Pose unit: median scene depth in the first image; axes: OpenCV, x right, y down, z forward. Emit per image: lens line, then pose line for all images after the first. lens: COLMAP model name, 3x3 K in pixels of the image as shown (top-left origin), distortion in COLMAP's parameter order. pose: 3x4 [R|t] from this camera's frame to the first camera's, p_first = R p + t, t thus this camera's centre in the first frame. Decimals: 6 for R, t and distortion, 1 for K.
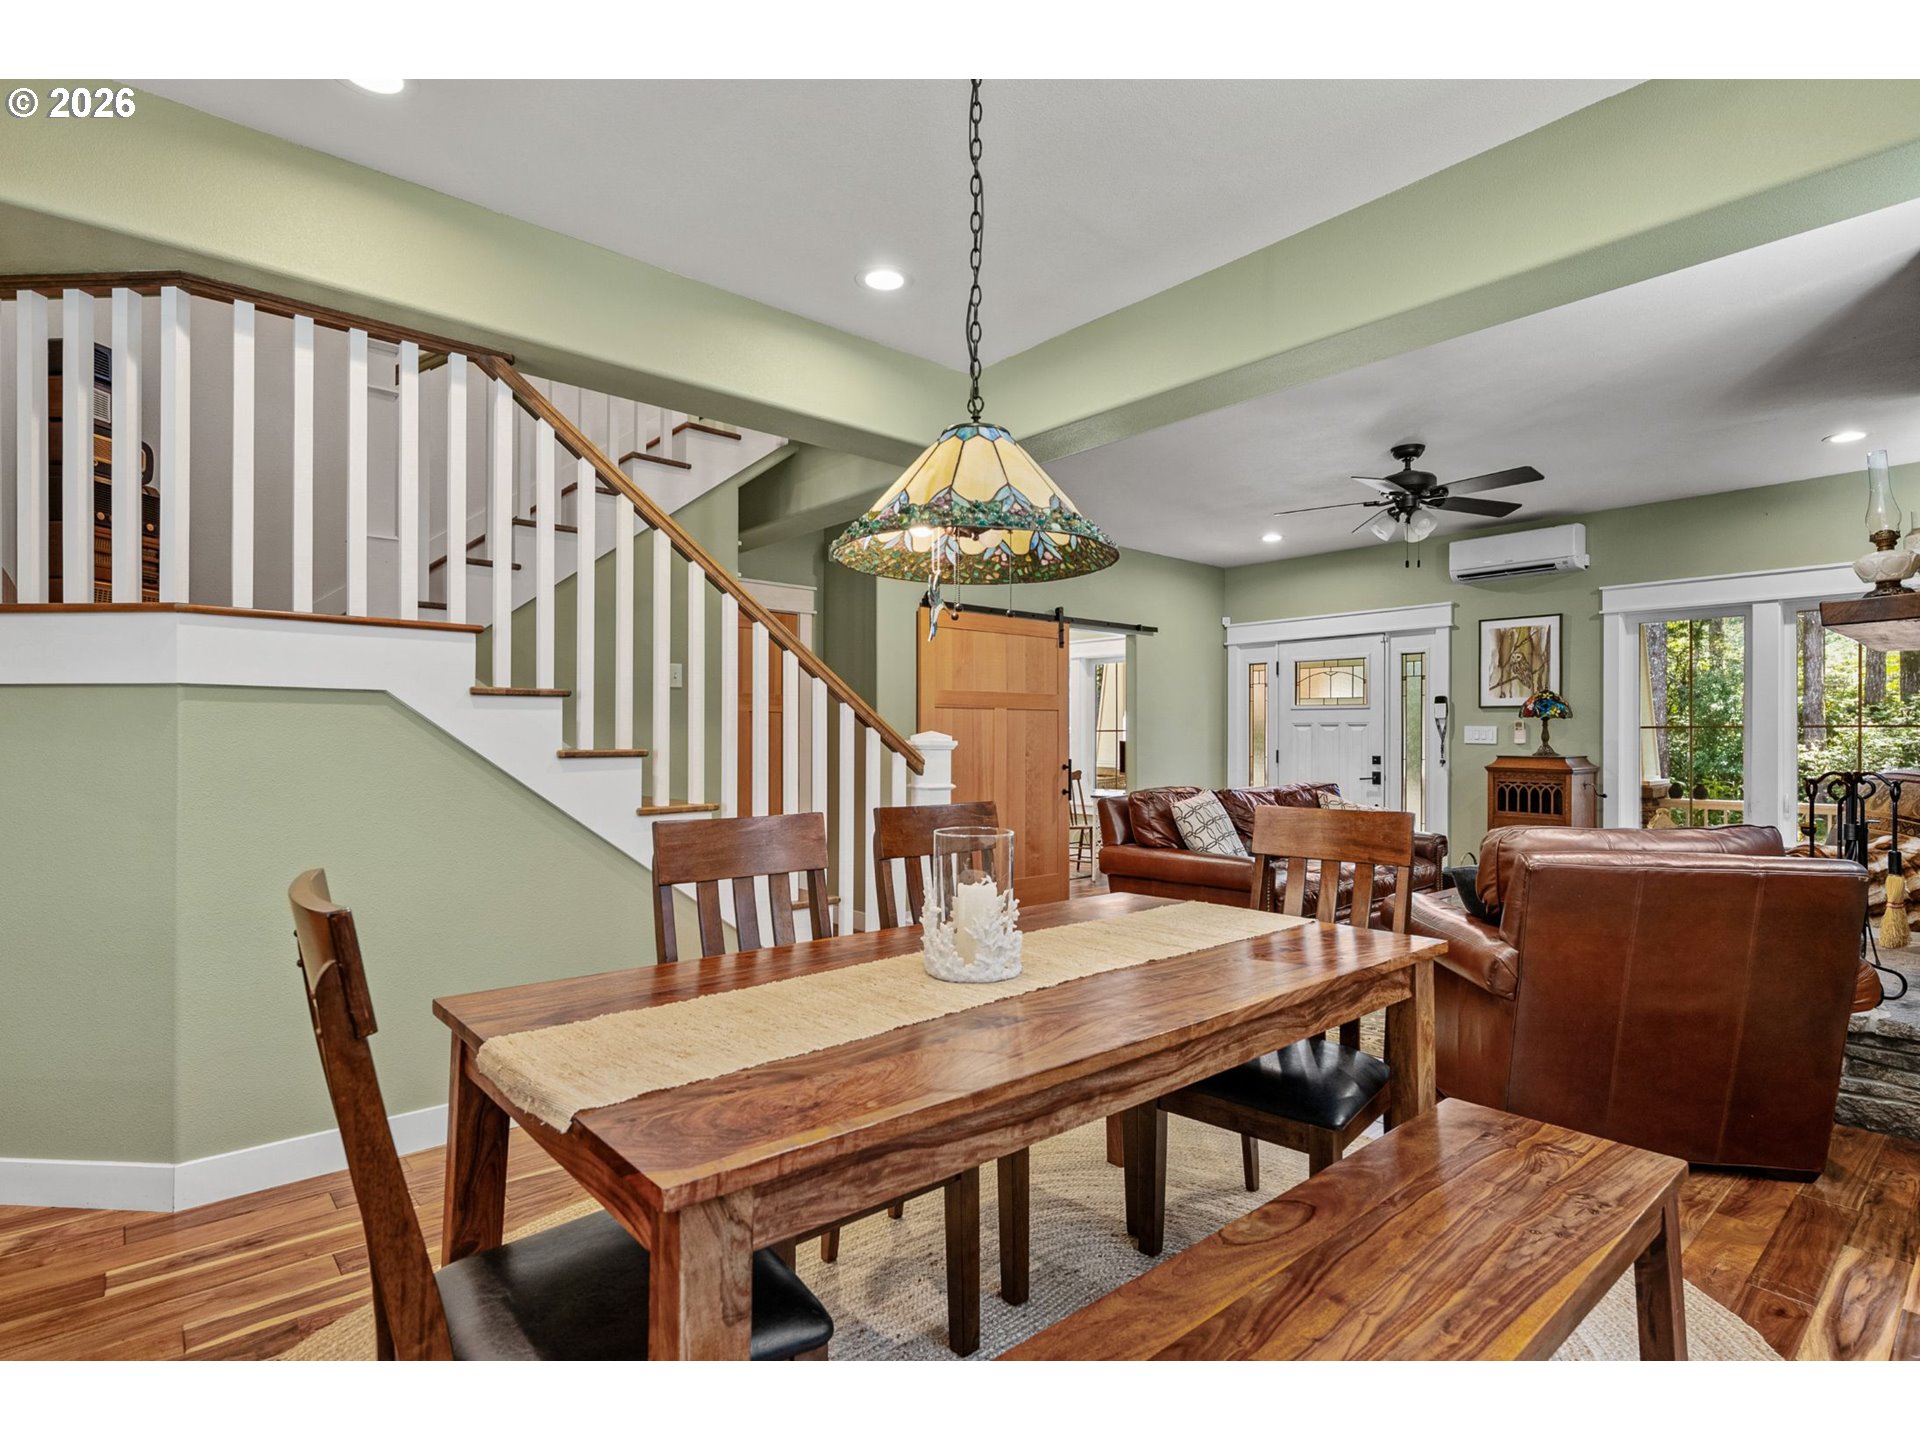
lens RADIAL K [[969.2, 0, 970.5], [0, 969.2, 739.9], [0, 0, 1]] dist [0.011606, -0.000580]
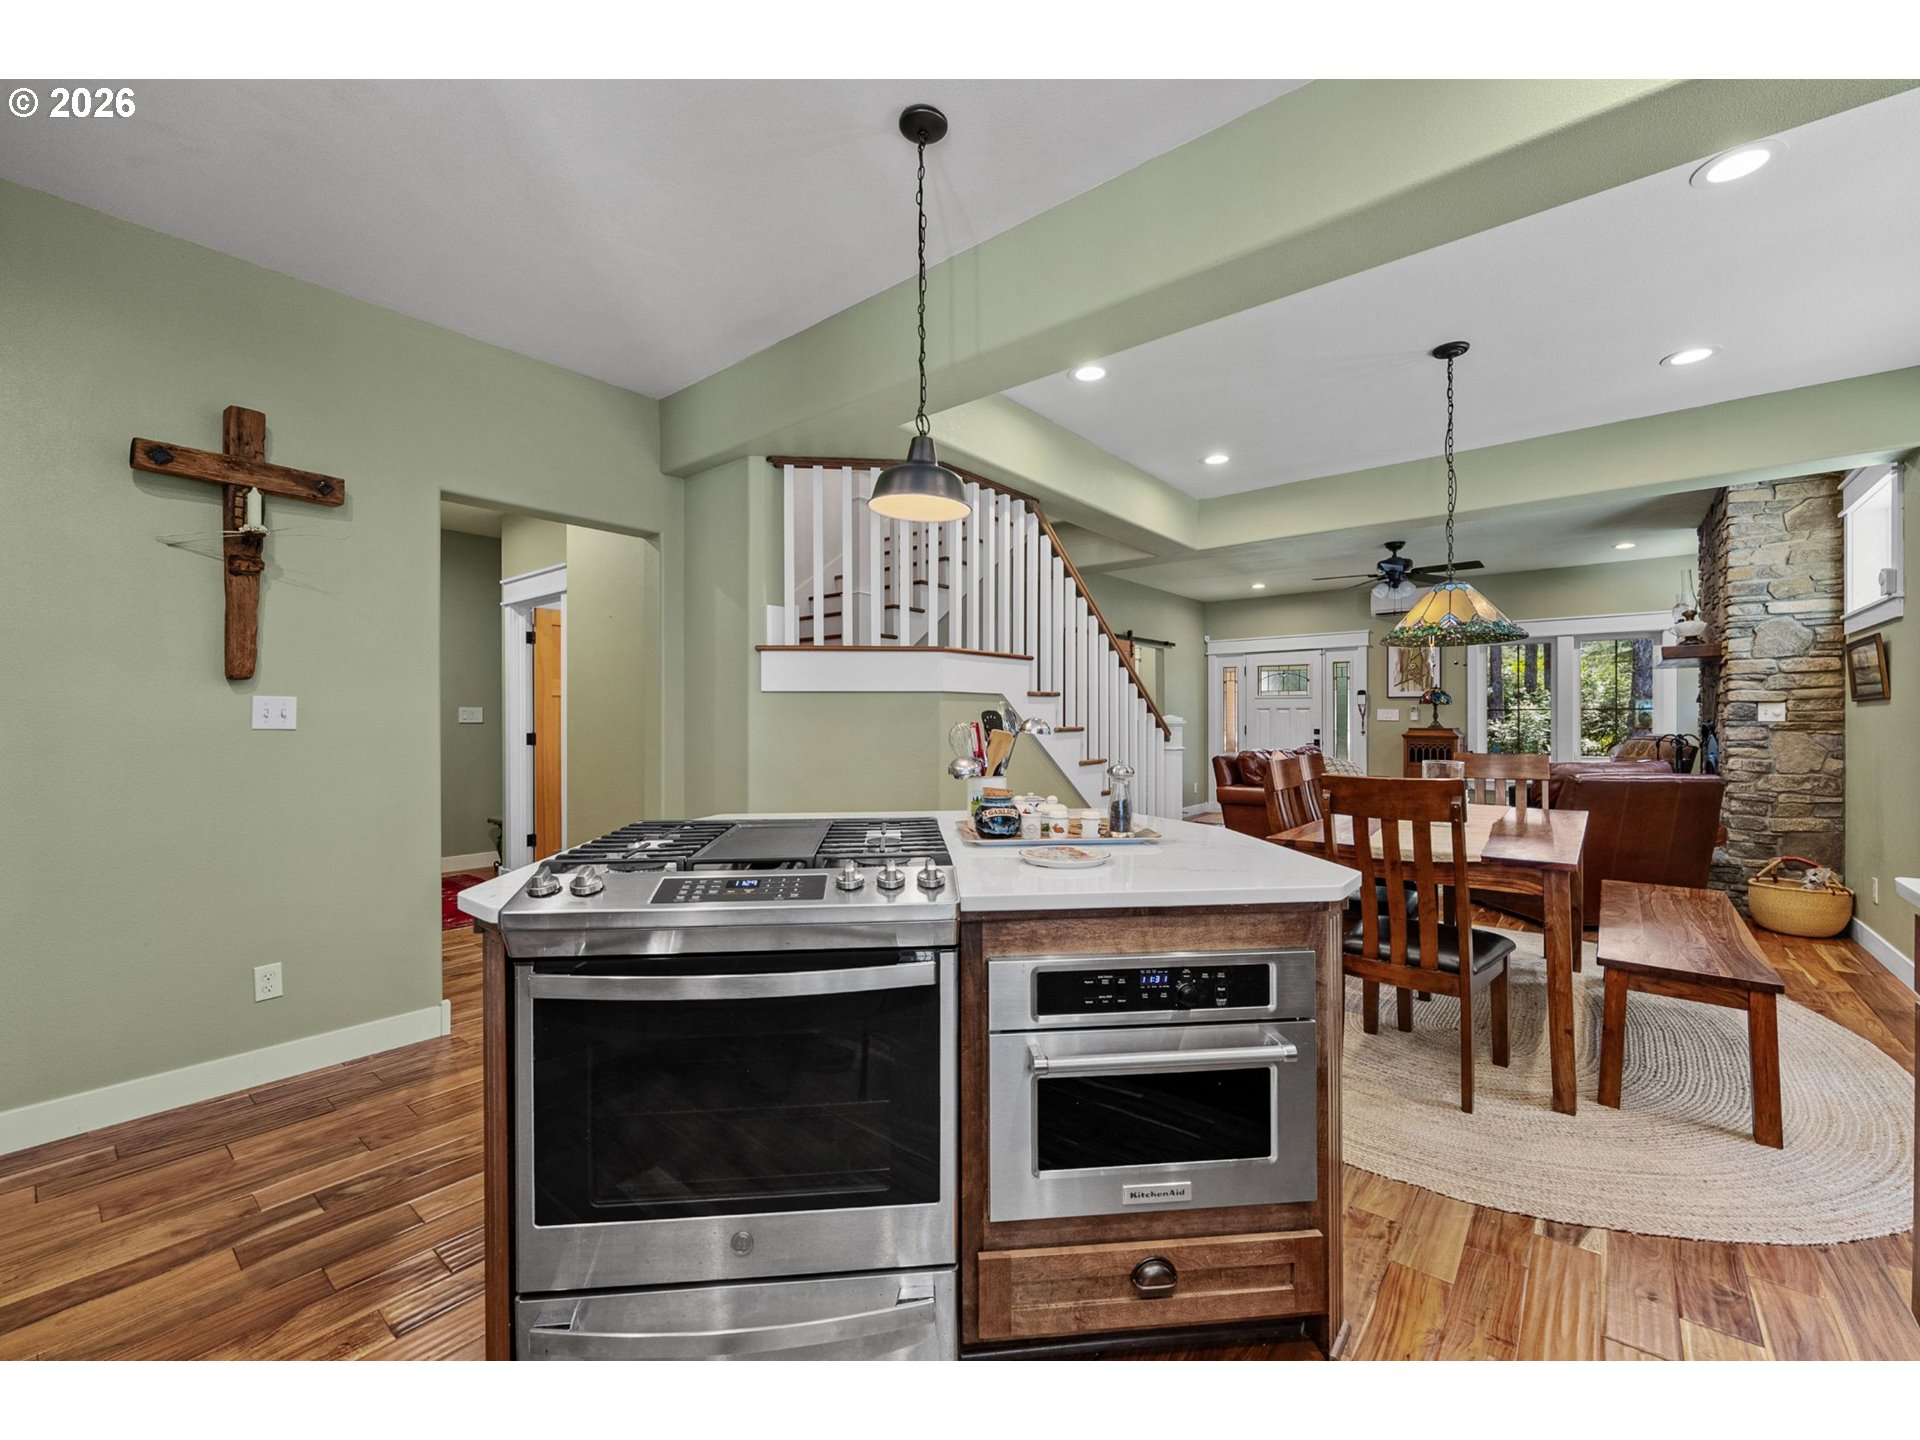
lens RADIAL K [[780.9, 0, 975.5], [0, 780.9, 712.3], [0, 0, 1]] dist [-0.004677, 0.000209]
pose [[0.987811, -0.003787, 0.155609, -0.357637], [0.005154, 0.999952, -0.008382, -0.002414], [-0.155570, 0.009081, 0.987783, -0.156279]]
